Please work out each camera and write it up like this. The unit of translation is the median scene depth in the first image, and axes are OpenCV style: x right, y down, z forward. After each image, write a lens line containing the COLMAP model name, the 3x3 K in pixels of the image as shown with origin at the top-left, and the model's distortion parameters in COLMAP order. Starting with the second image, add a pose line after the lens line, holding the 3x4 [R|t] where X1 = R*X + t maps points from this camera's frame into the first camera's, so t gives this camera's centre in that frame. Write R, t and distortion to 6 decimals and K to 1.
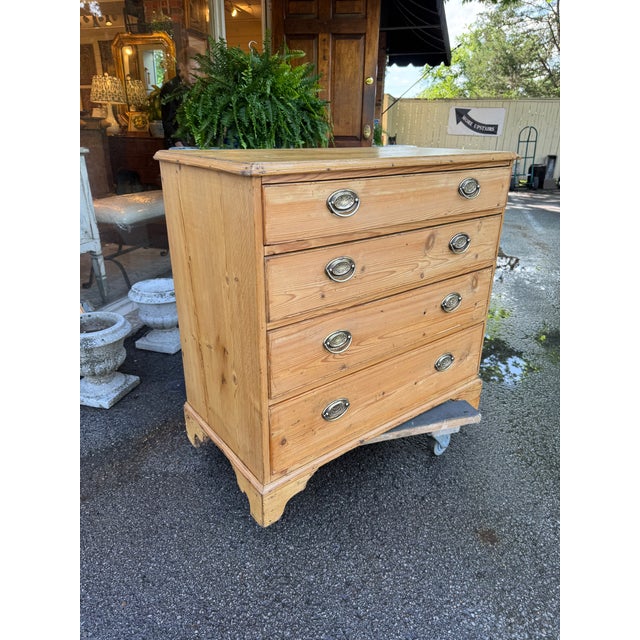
lens RADIAL K [[460.4, 0, 320.0], [0, 460.4, 320.0], [0, 0, 1]] dist [0.045136, -0.054147]
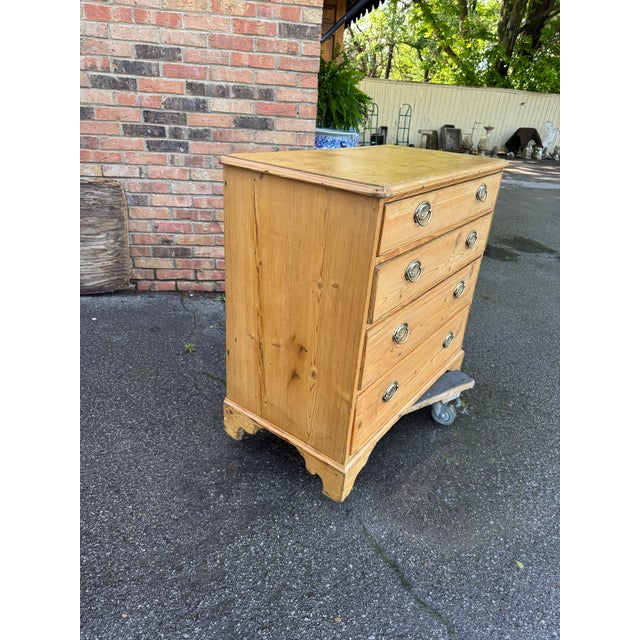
lens RADIAL K [[463.2, 0, 324.6], [0, 463.2, 317.7], [0, 0, 1]] dist [0.049712, -0.042738]
pose [[0.958225, -0.065864, 0.278327, -0.435931], [0.046959, 0.996148, 0.074061, -0.080234], [-0.282133, -0.057897, 0.957627, -0.040891]]
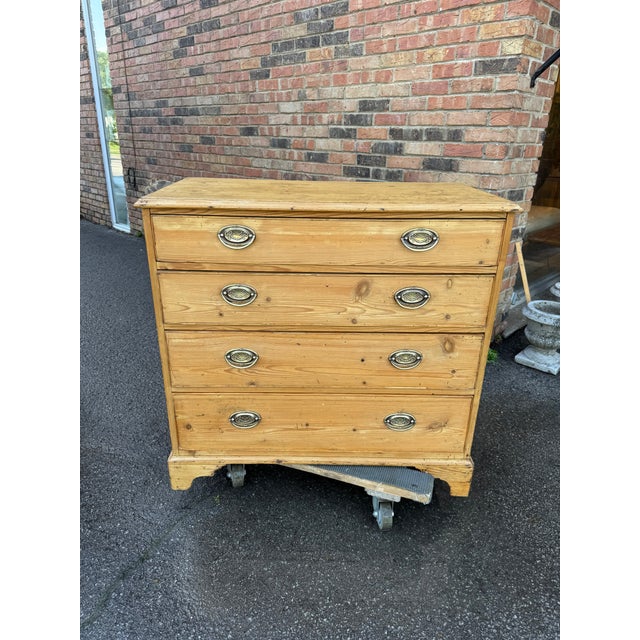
lens RADIAL K [[466.5, 0, 318.3], [0, 466.5, 320.7], [0, 0, 1]] dist [0.047846, -0.056718]
pose [[0.791851, 0.240053, -0.561557, 0.753979], [-0.245273, 0.967097, 0.067553, -0.153593], [0.559296, 0.084243, 0.824676, 0.161662]]
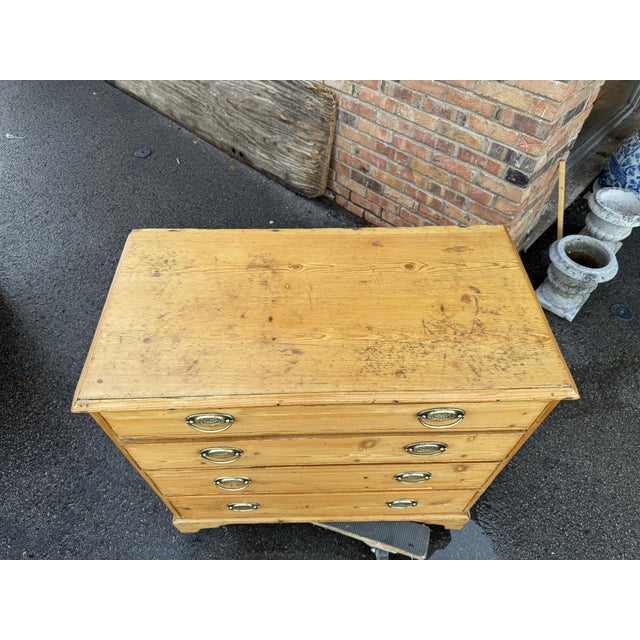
lens RADIAL K [[460.4, 0, 320.0], [0, 460.4, 320.0], [0, 0, 1]] dist [0.045136, -0.054147]
pose [[0.800387, 0.465560, -0.377671, 0.390183], [-0.227619, 0.818824, 0.526989, -0.782017], [0.554591, -0.335830, 0.761346, 0.429498]]
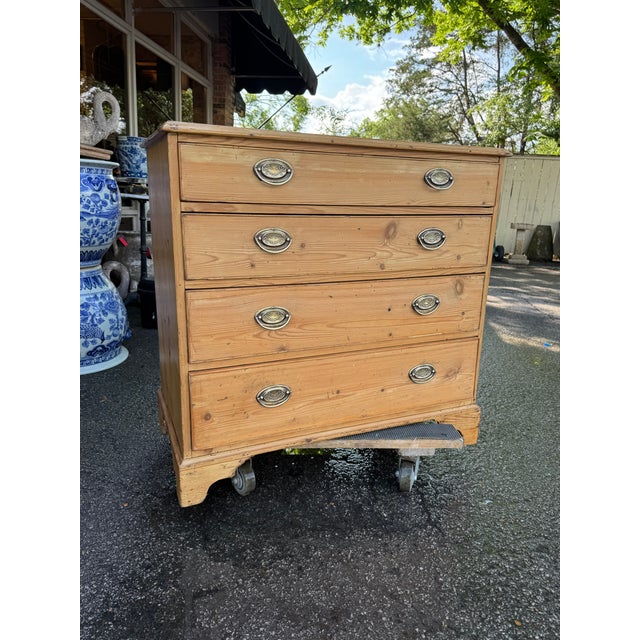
lens RADIAL K [[466.5, 0, 318.3], [0, 466.5, 320.7], [0, 0, 1]] dist [0.047846, -0.056718]
pose [[0.969030, 0.071592, -0.236338, 0.348560], [-0.105731, 0.985177, -0.135084, 0.166836], [0.223163, 0.155889, 0.962235, 0.066966]]
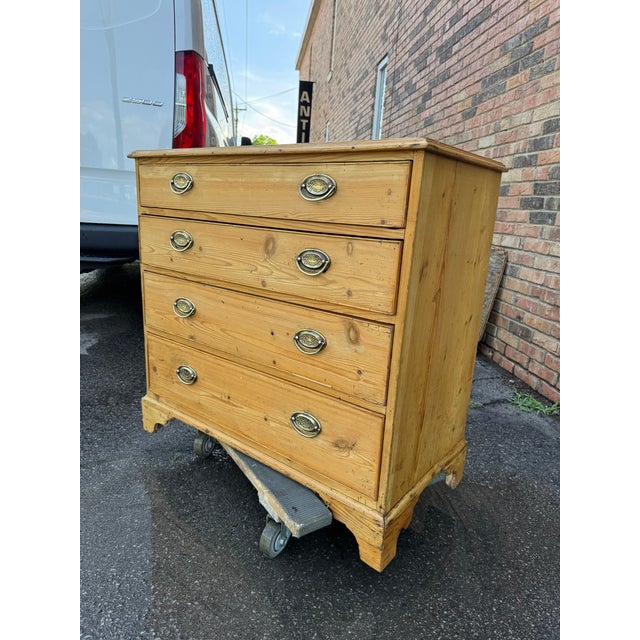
lens RADIAL K [[463.2, 0, 324.6], [0, 463.2, 317.7], [0, 0, 1]] dist [0.049712, -0.042738]
pose [[0.250467, 0.241544, -0.937509, 1.145838], [-0.416698, 0.900982, 0.120807, -0.202554], [0.873859, 0.360400, 0.326317, 0.890513]]
